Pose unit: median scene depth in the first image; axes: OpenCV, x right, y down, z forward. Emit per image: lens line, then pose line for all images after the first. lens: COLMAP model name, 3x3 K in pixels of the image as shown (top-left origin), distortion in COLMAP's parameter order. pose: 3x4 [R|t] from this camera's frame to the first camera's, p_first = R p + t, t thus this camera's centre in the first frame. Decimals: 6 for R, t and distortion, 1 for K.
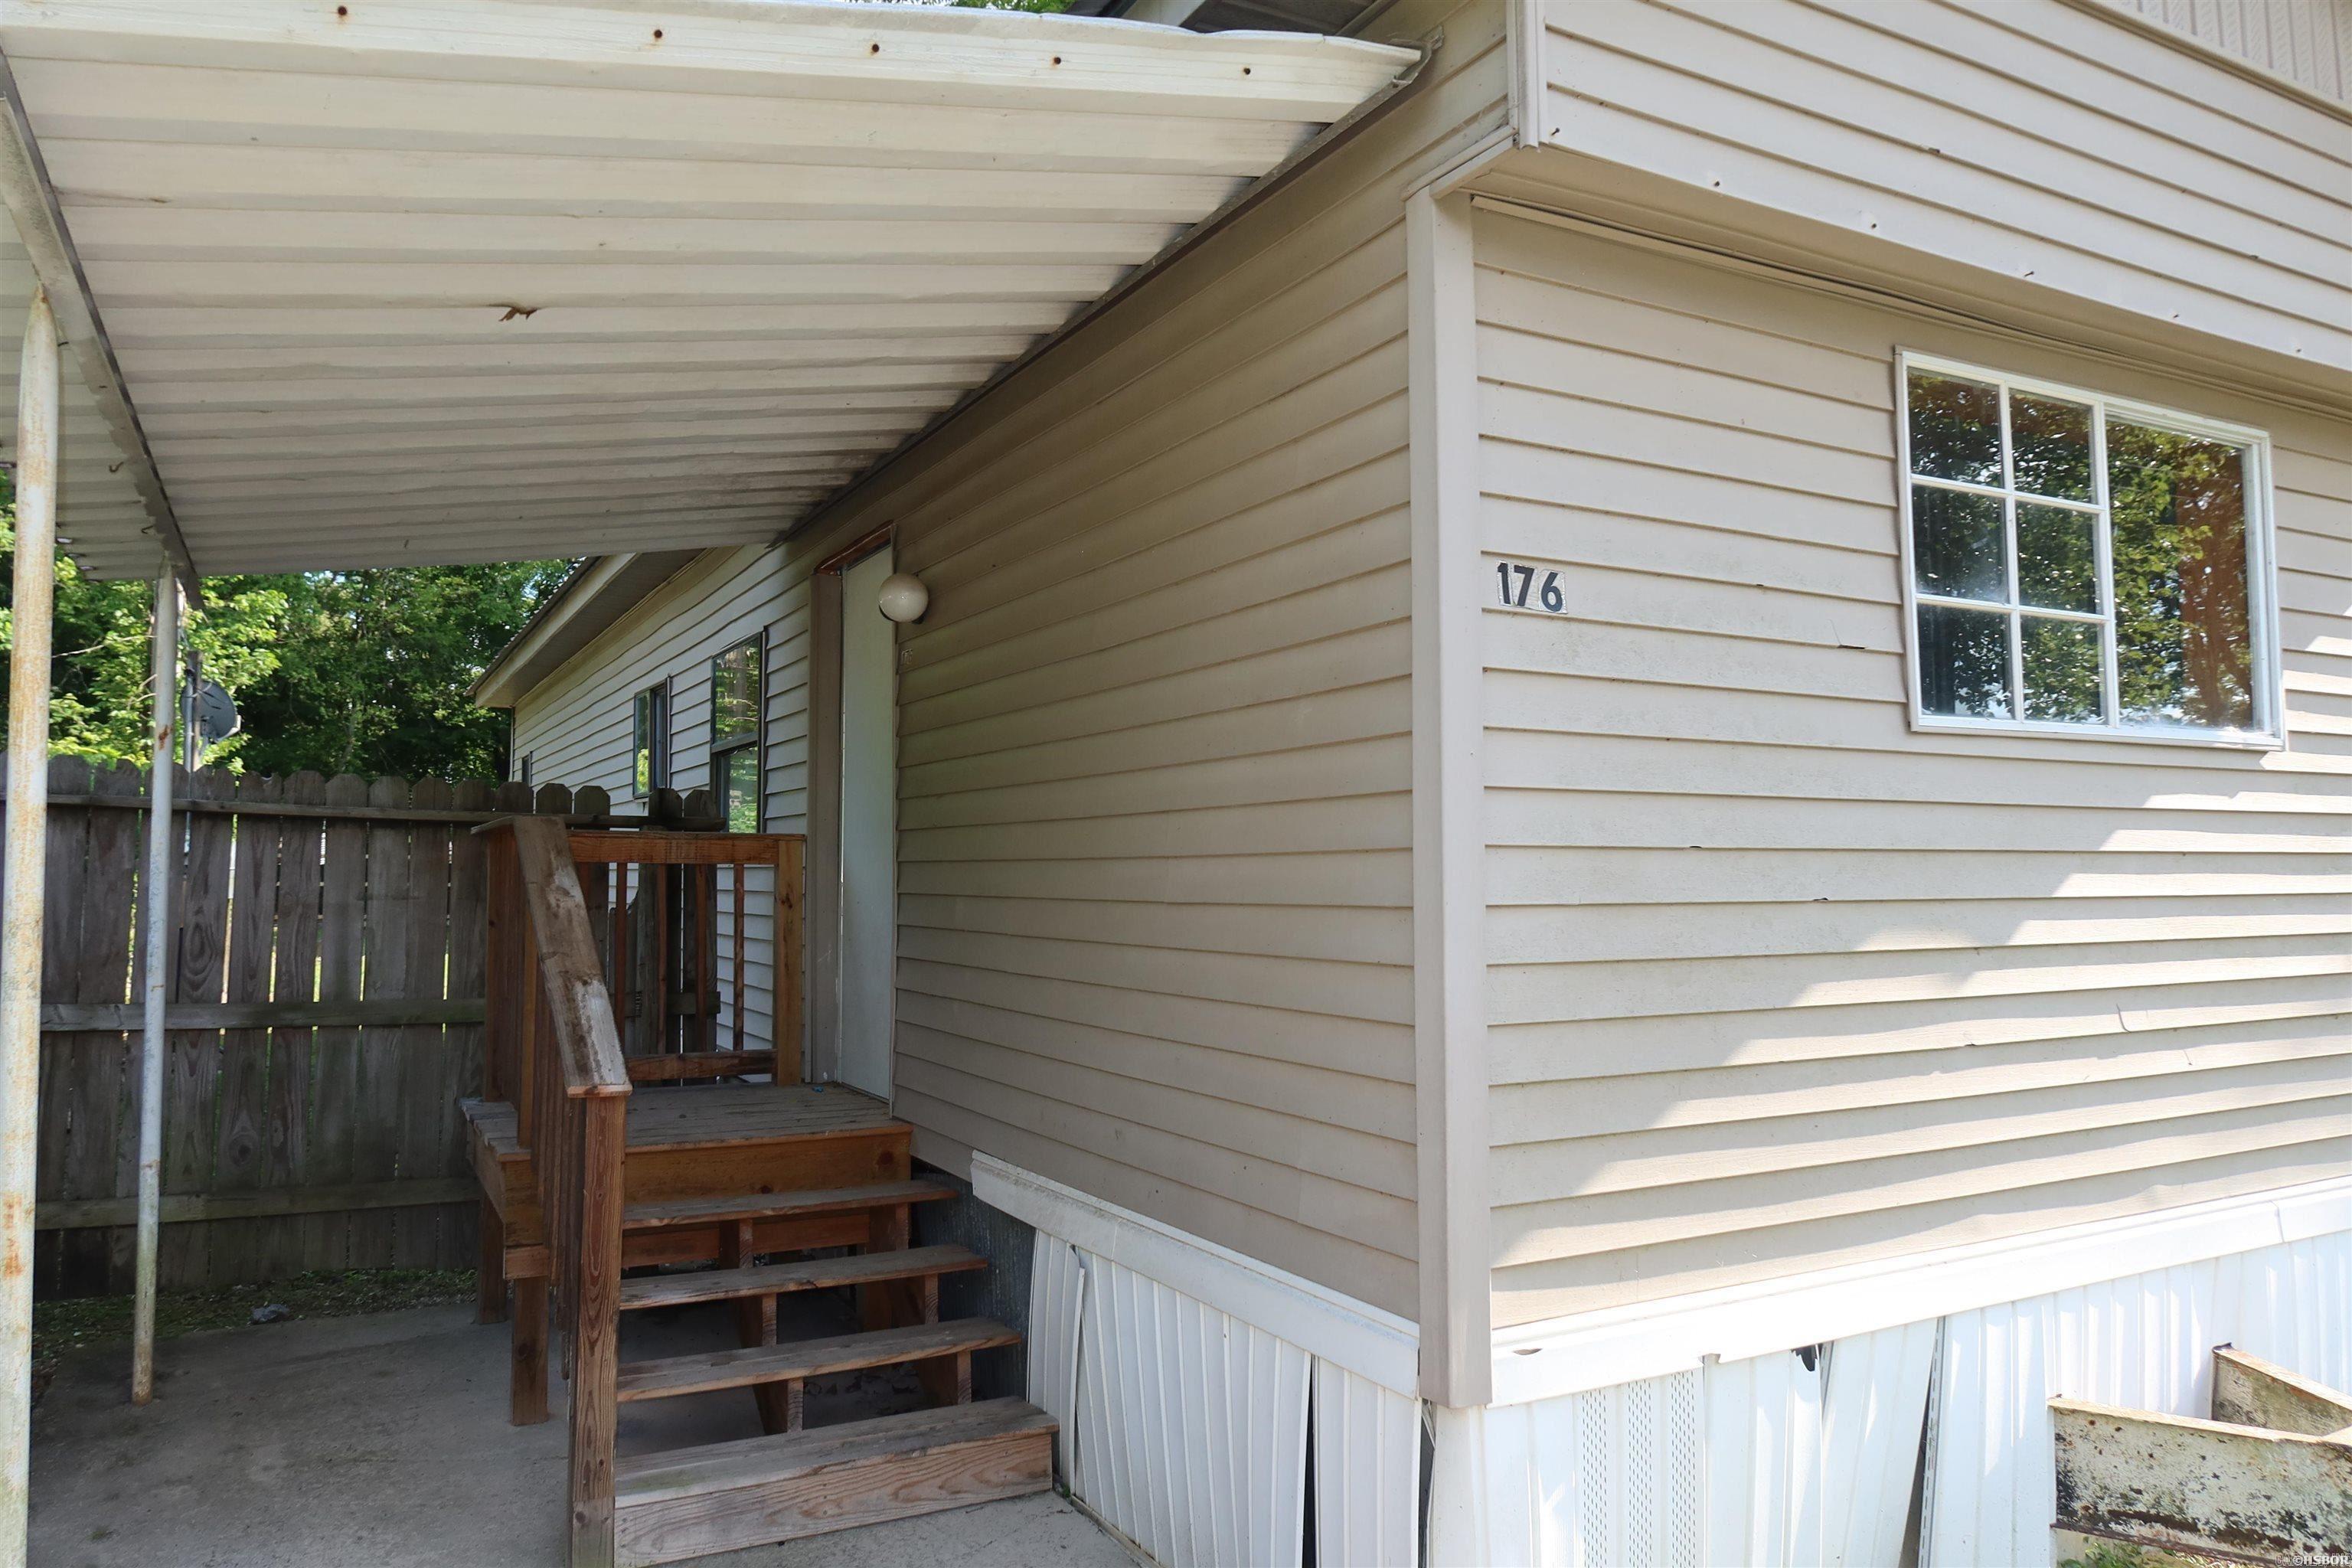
lens RADIAL K [[1636.4, 0, 1194.3], [0, 1636.4, 787.2], [0, 0, 1]] dist [-0.024833, 0.006862]
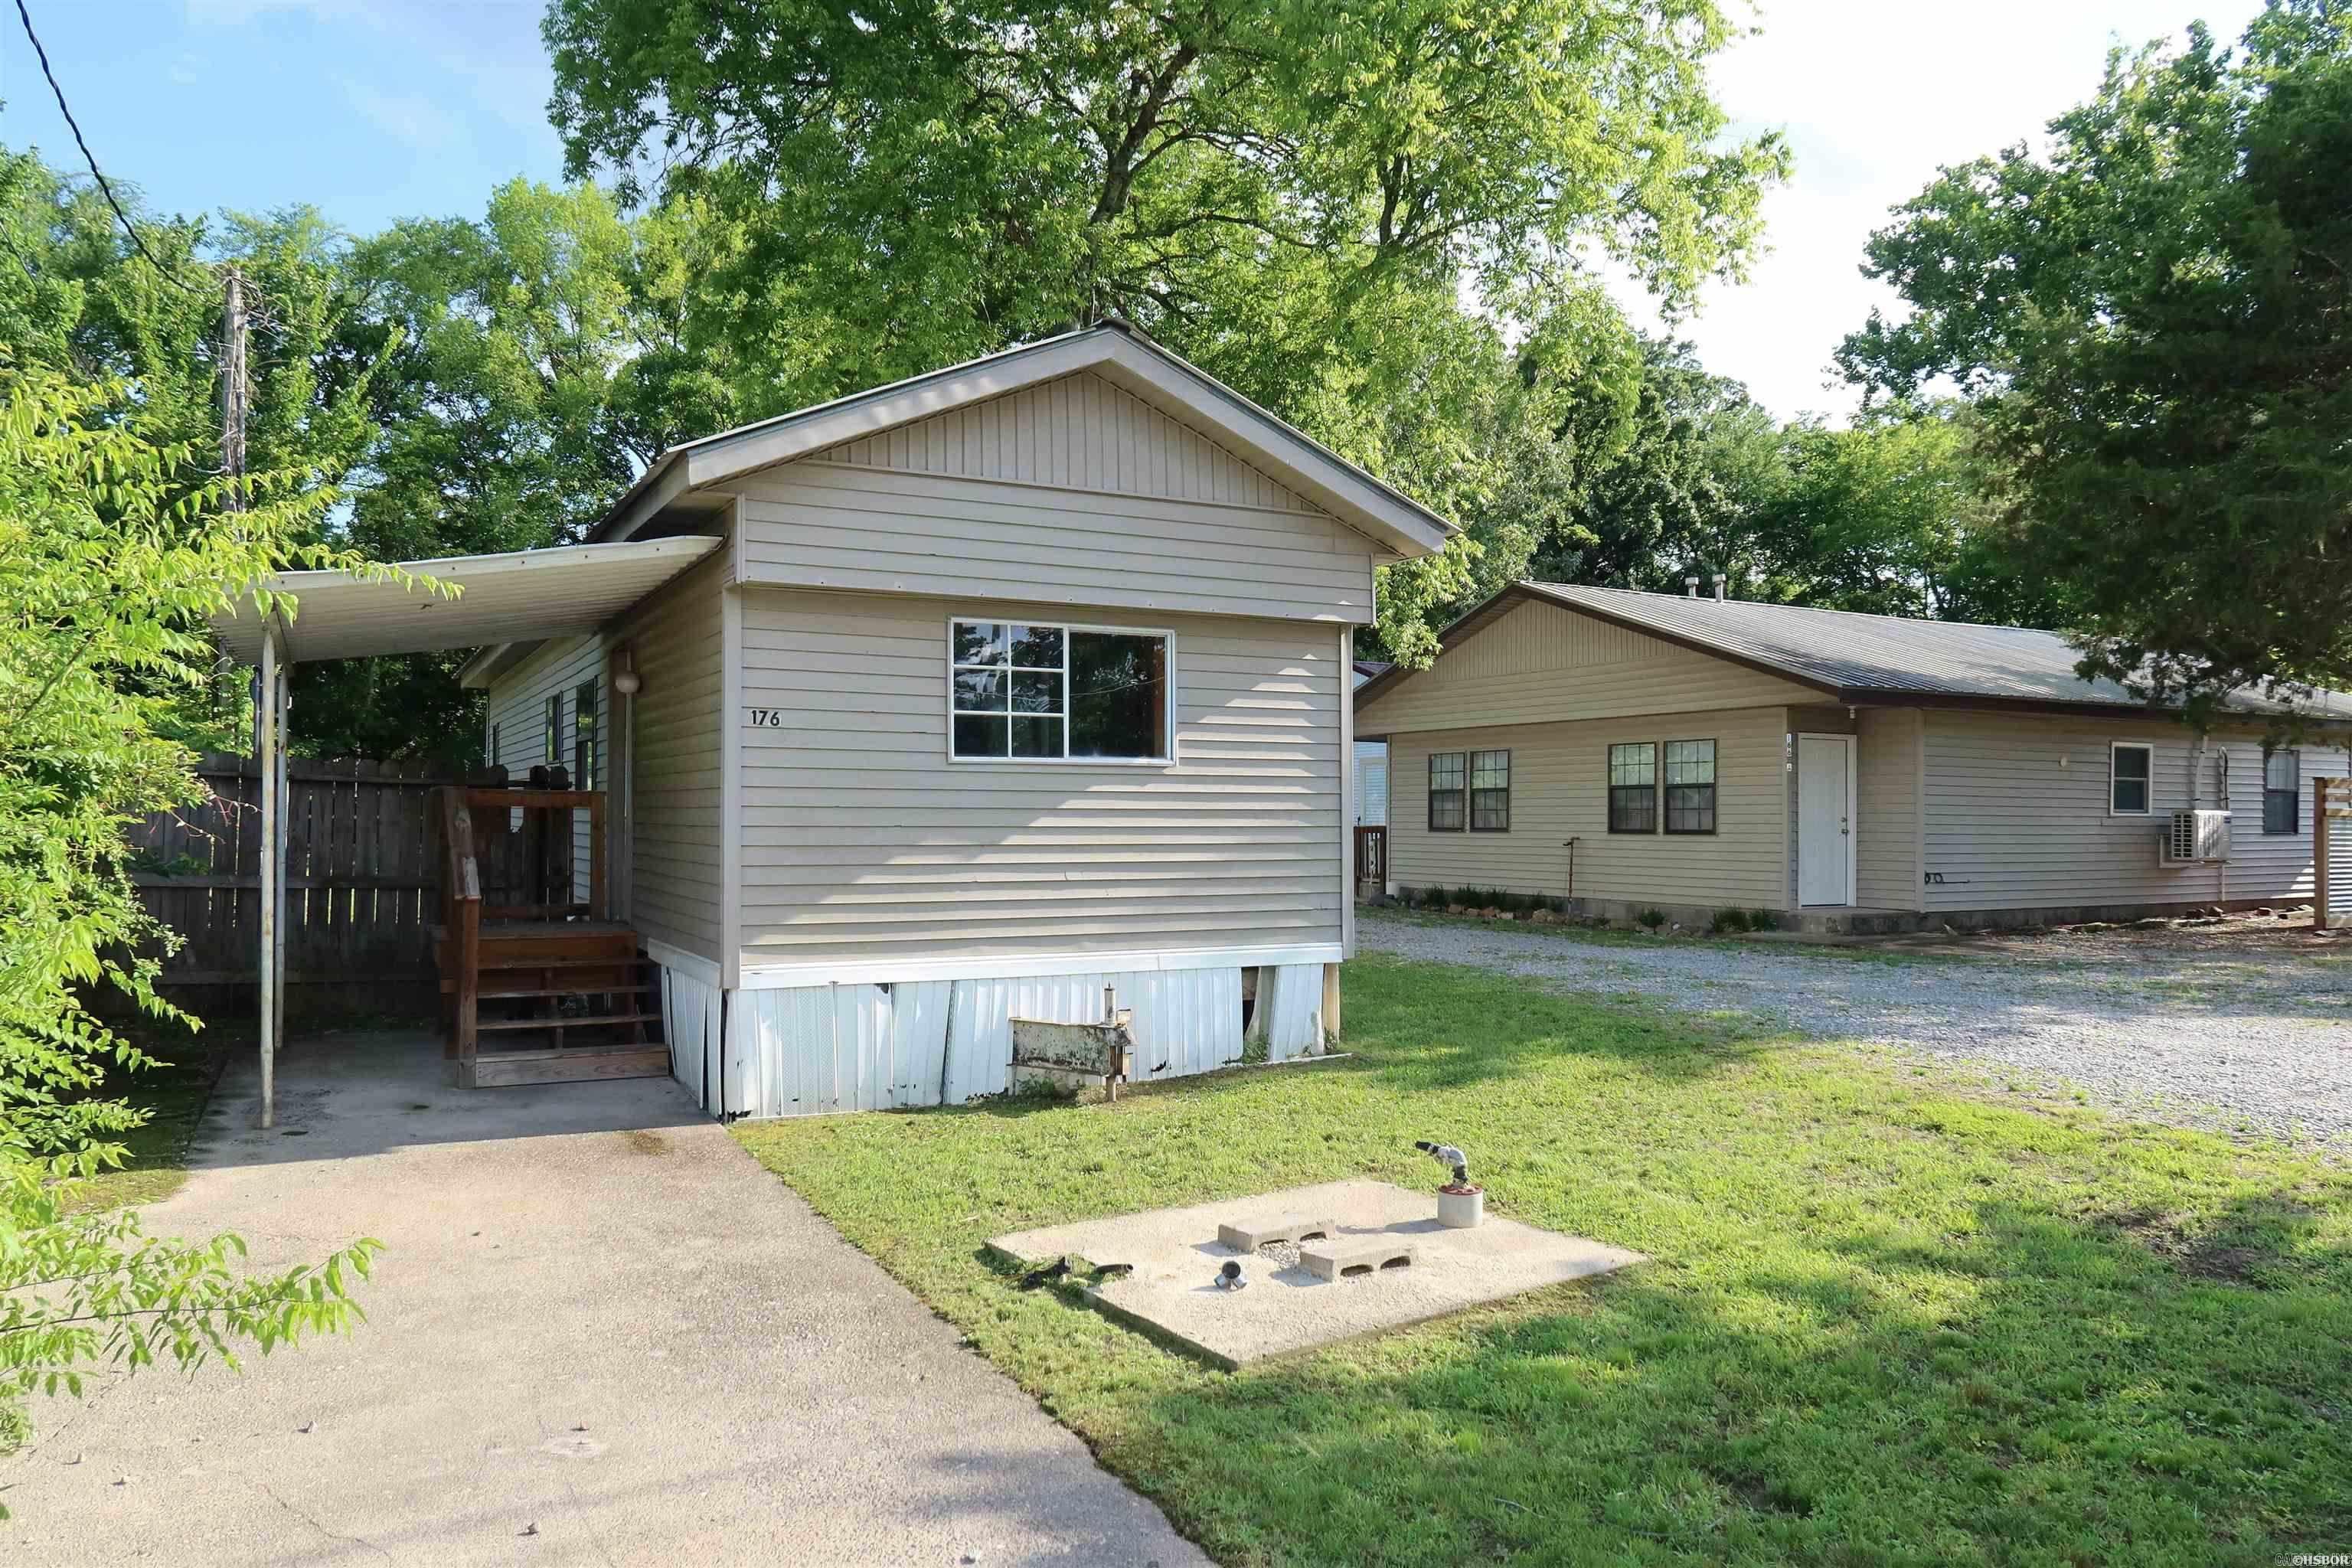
lens RADIAL K [[1636.4, 0, 1187.9], [0, 1636.4, 807.6], [0, 0, 1]] dist [-0.024833, 0.006862]
pose [[0.999888, 0.007799, -0.012788, 0.780273], [-0.007149, 0.998715, 0.050163, -0.088800], [0.013163, -0.050066, 0.998659, -1.497967]]
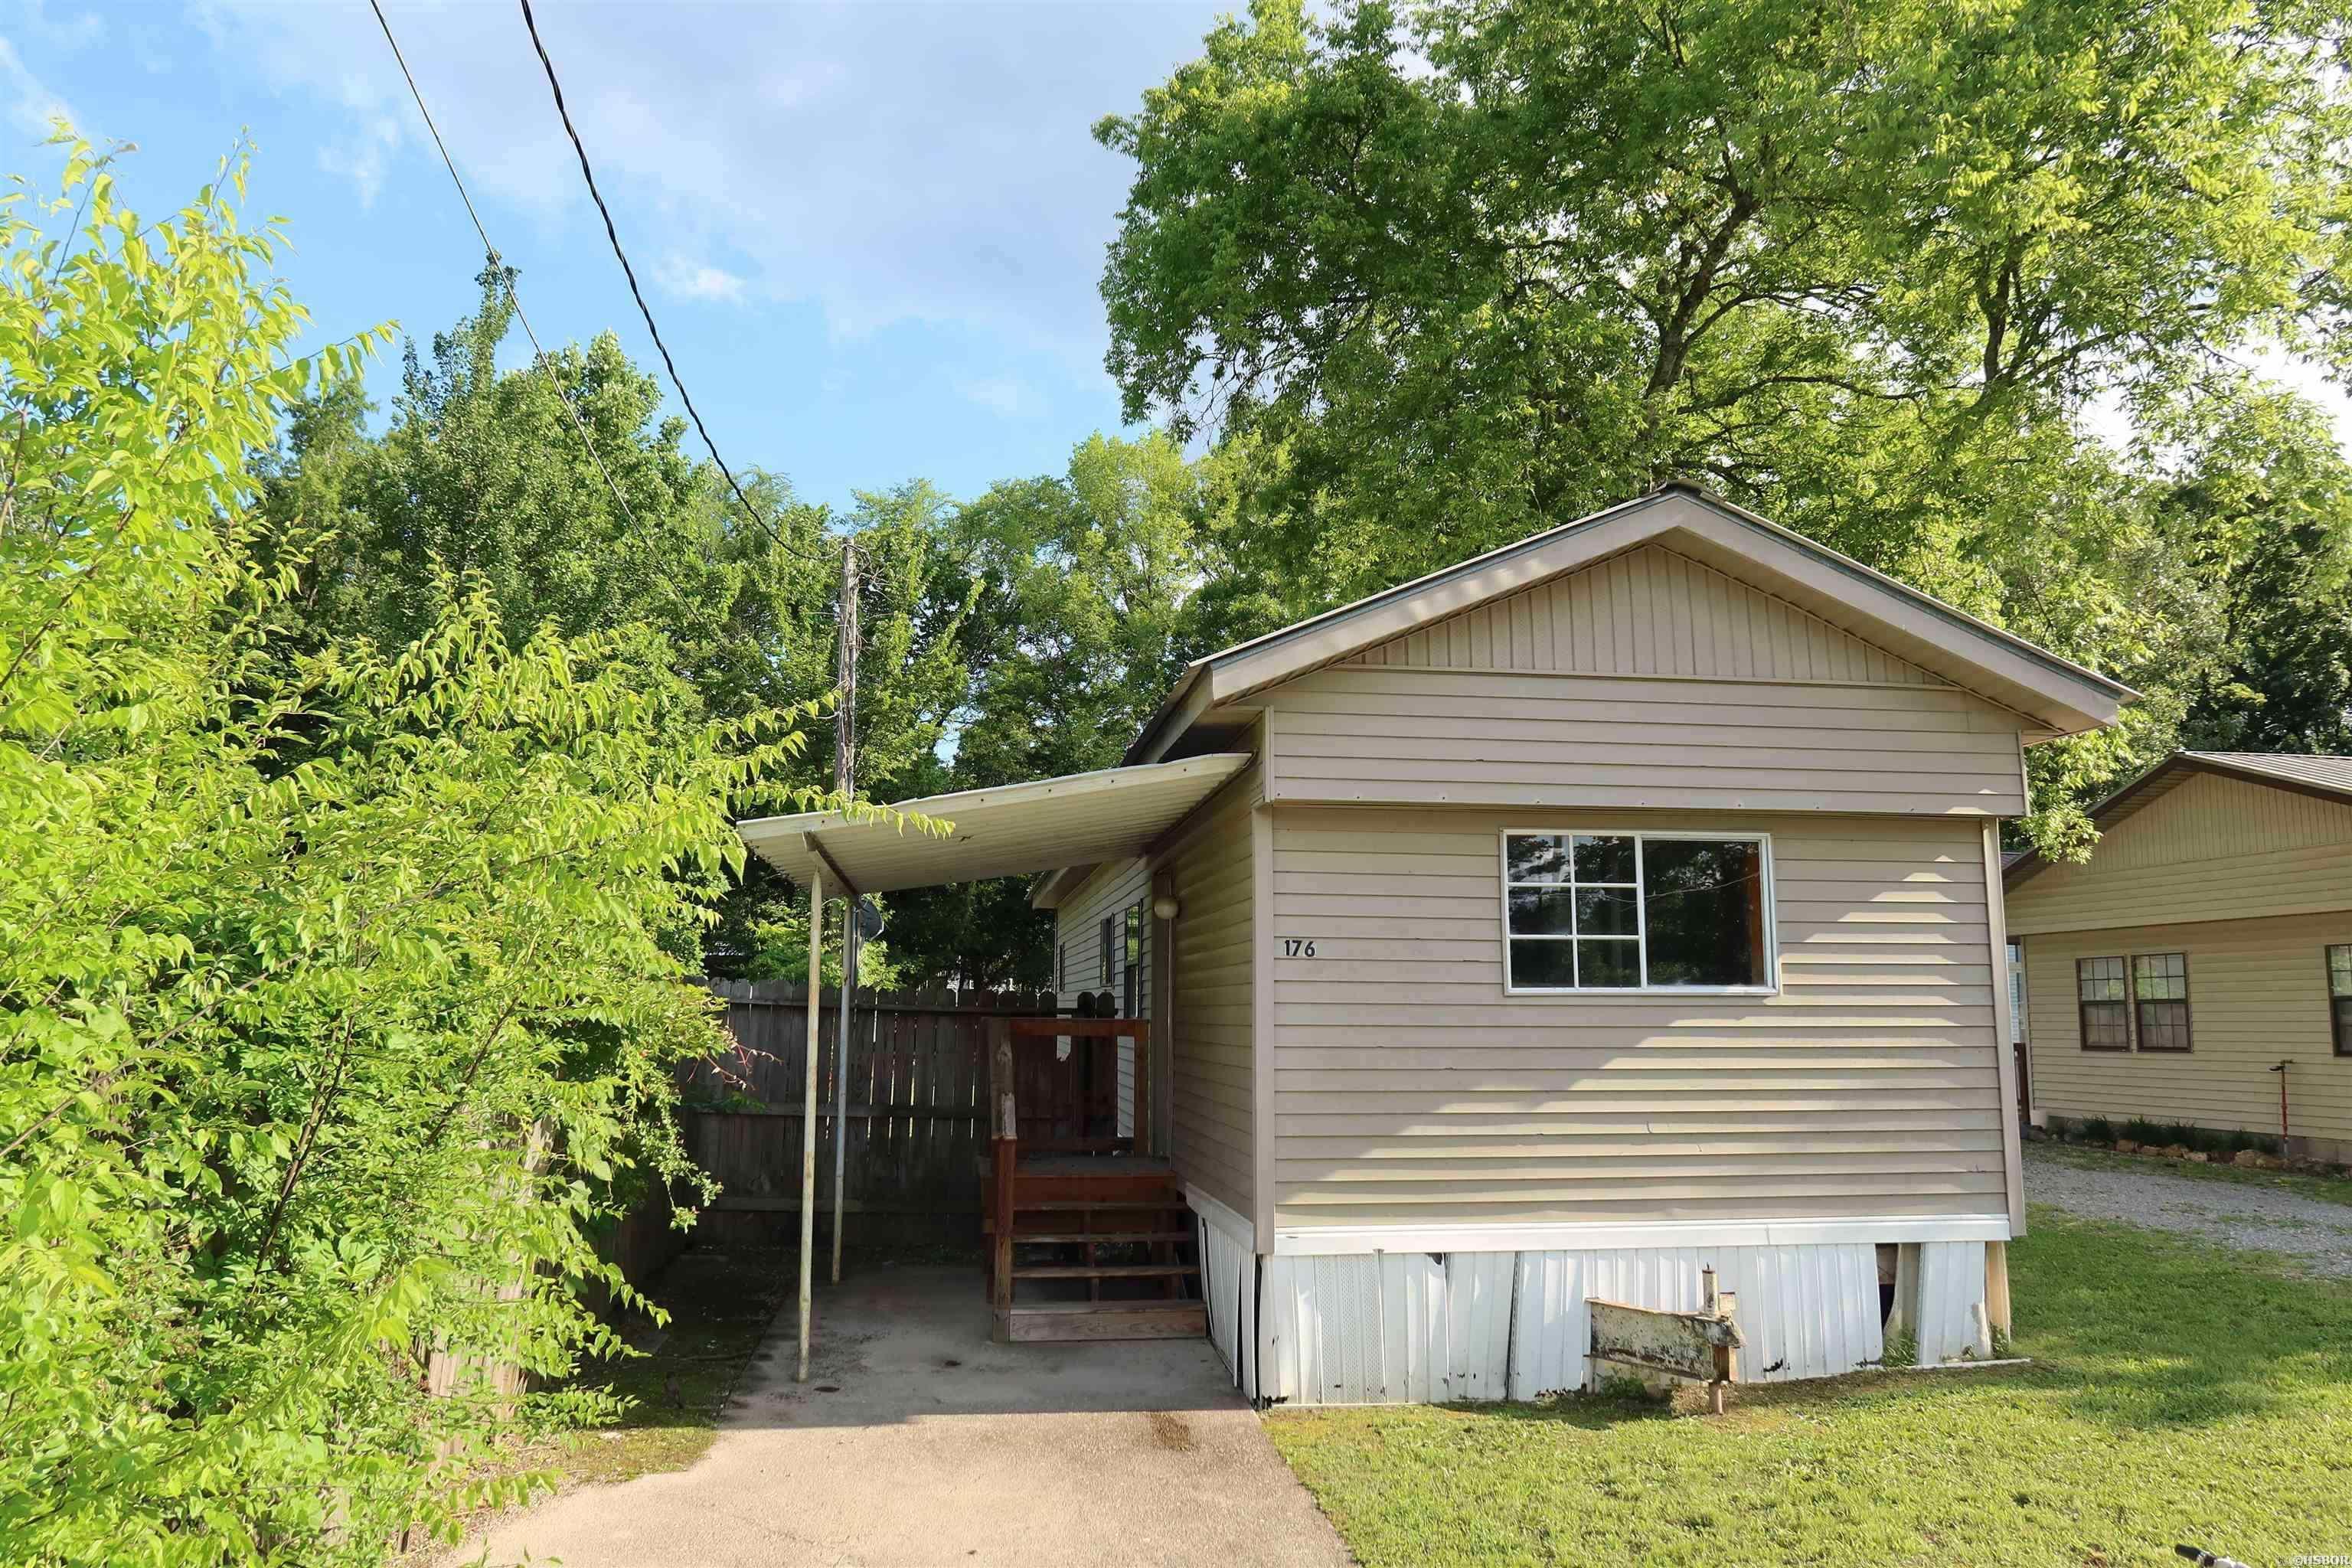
lens RADIAL K [[1636.4, 0, 1183.1], [0, 1636.4, 800.2], [0, 0, 1]] dist [-0.024833, 0.006862]
pose [[0.937323, -0.038964, -0.346276, 0.745574], [0.012331, 0.996815, -0.078786, -0.120992], [0.348243, 0.069578, 0.934819, -1.217713]]
